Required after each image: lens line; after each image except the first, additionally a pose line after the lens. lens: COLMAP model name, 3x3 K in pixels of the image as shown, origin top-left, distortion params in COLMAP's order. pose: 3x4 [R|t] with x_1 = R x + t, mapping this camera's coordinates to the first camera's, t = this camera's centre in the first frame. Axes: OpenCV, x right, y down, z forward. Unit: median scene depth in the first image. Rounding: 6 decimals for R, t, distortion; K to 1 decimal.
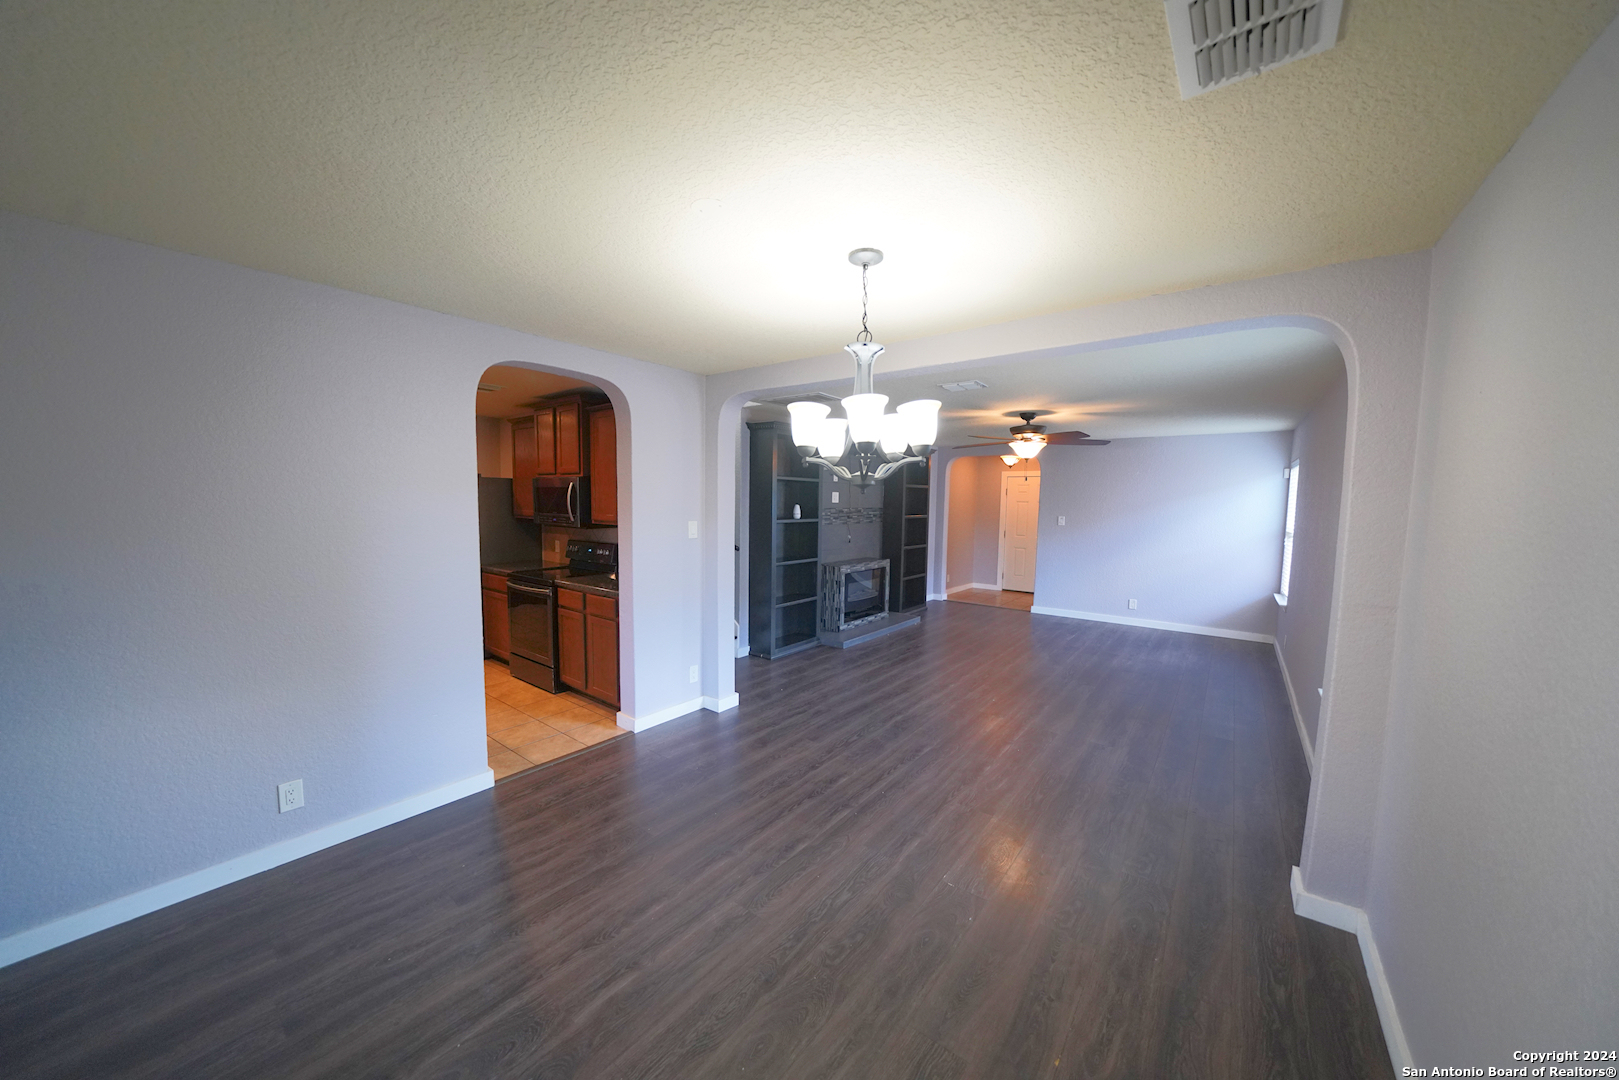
lens RADIAL K [[555.4, 0, 795.3], [0, 555.4, 549.9], [0, 0, 1]] dist [-0.028955, 0.000525]
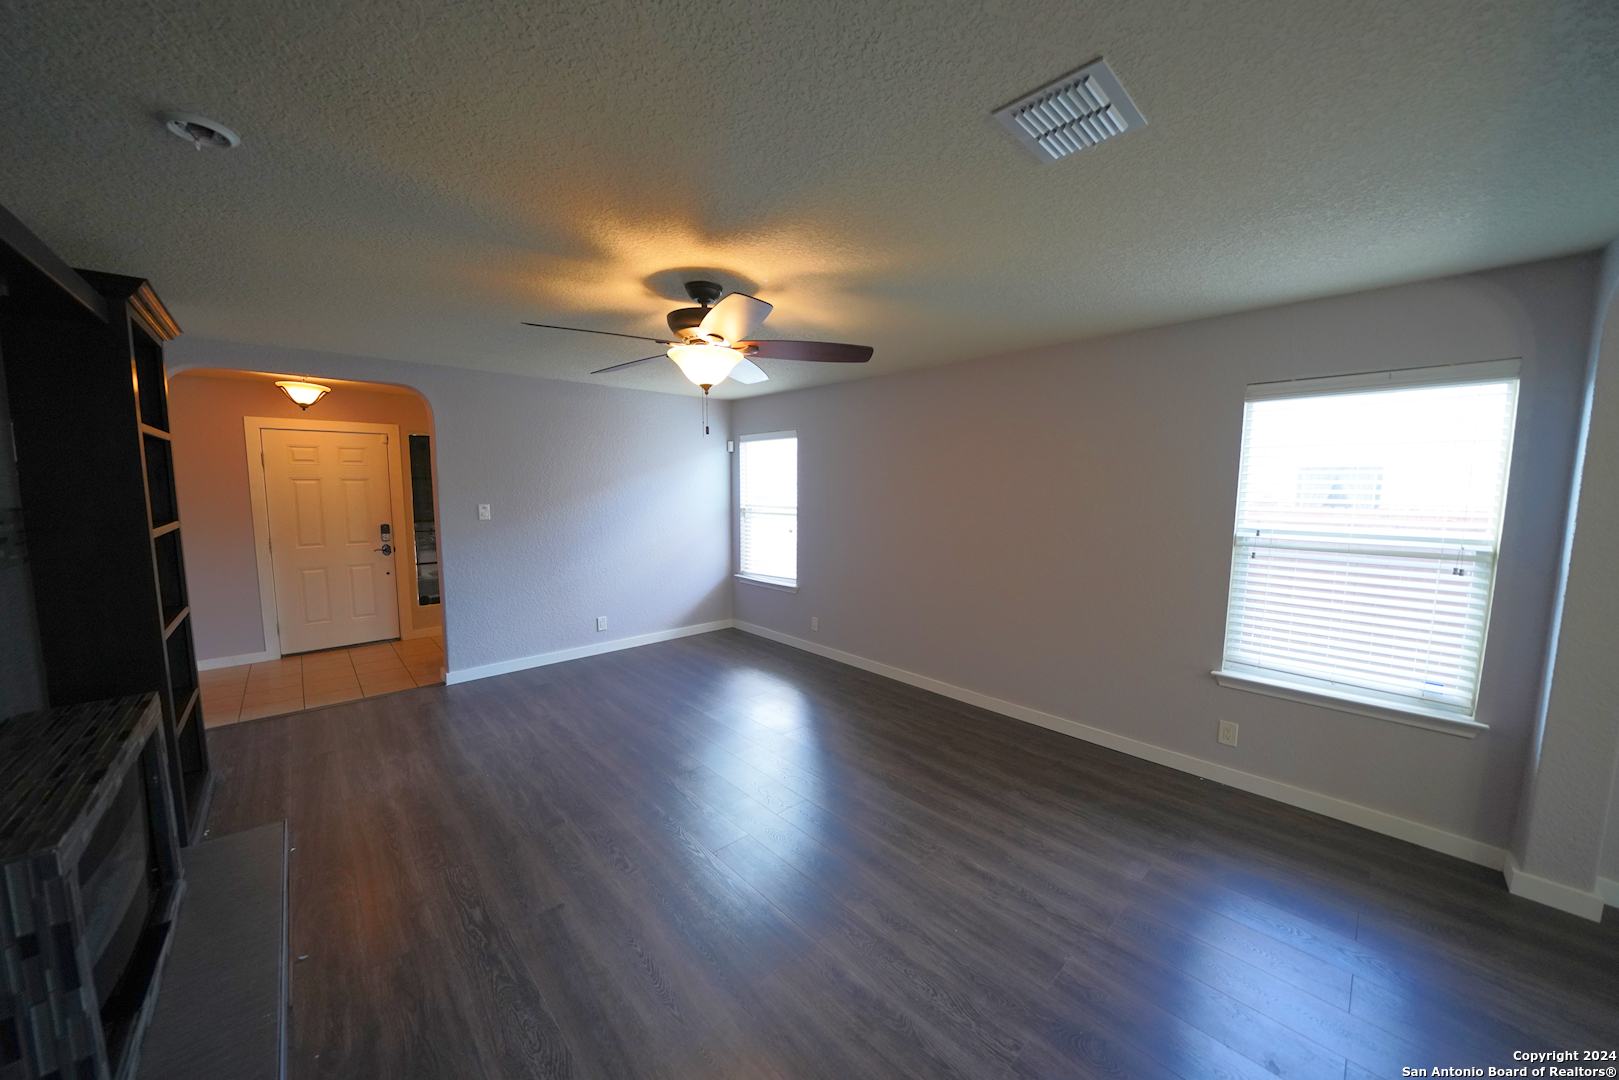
lens RADIAL K [[555.4, 0, 795.3], [0, 555.4, 549.9], [0, 0, 1]] dist [-0.028955, 0.000525]
pose [[0.158586, -0.131323, 0.978573, -0.034799], [0.085893, 0.989193, 0.118828, -0.062880], [-0.983602, 0.065208, 0.168151, 0.682832]]
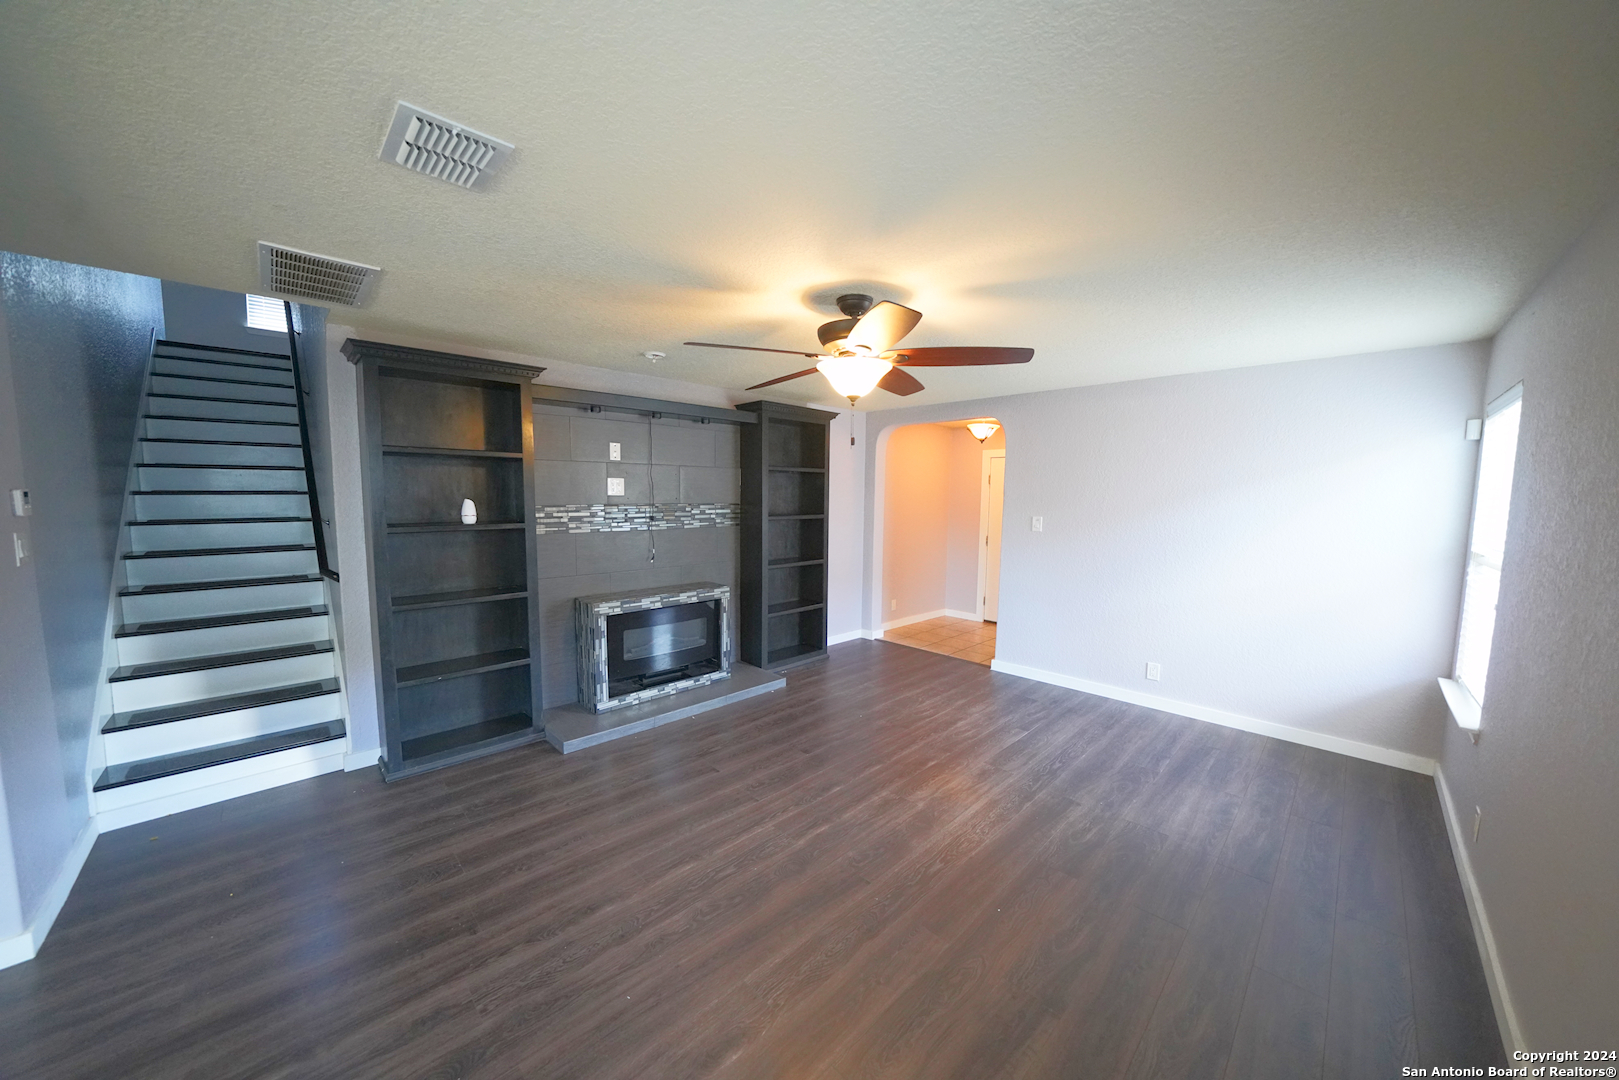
lens RADIAL K [[555.4, 0, 795.3], [0, 555.4, 549.9], [0, 0, 1]] dist [-0.028955, 0.000525]
pose [[0.991378, 0.007904, -0.130791, 0.345217], [-0.006706, 0.999931, 0.009602, -0.032265], [0.130858, -0.008642, 0.991363, 0.421452]]
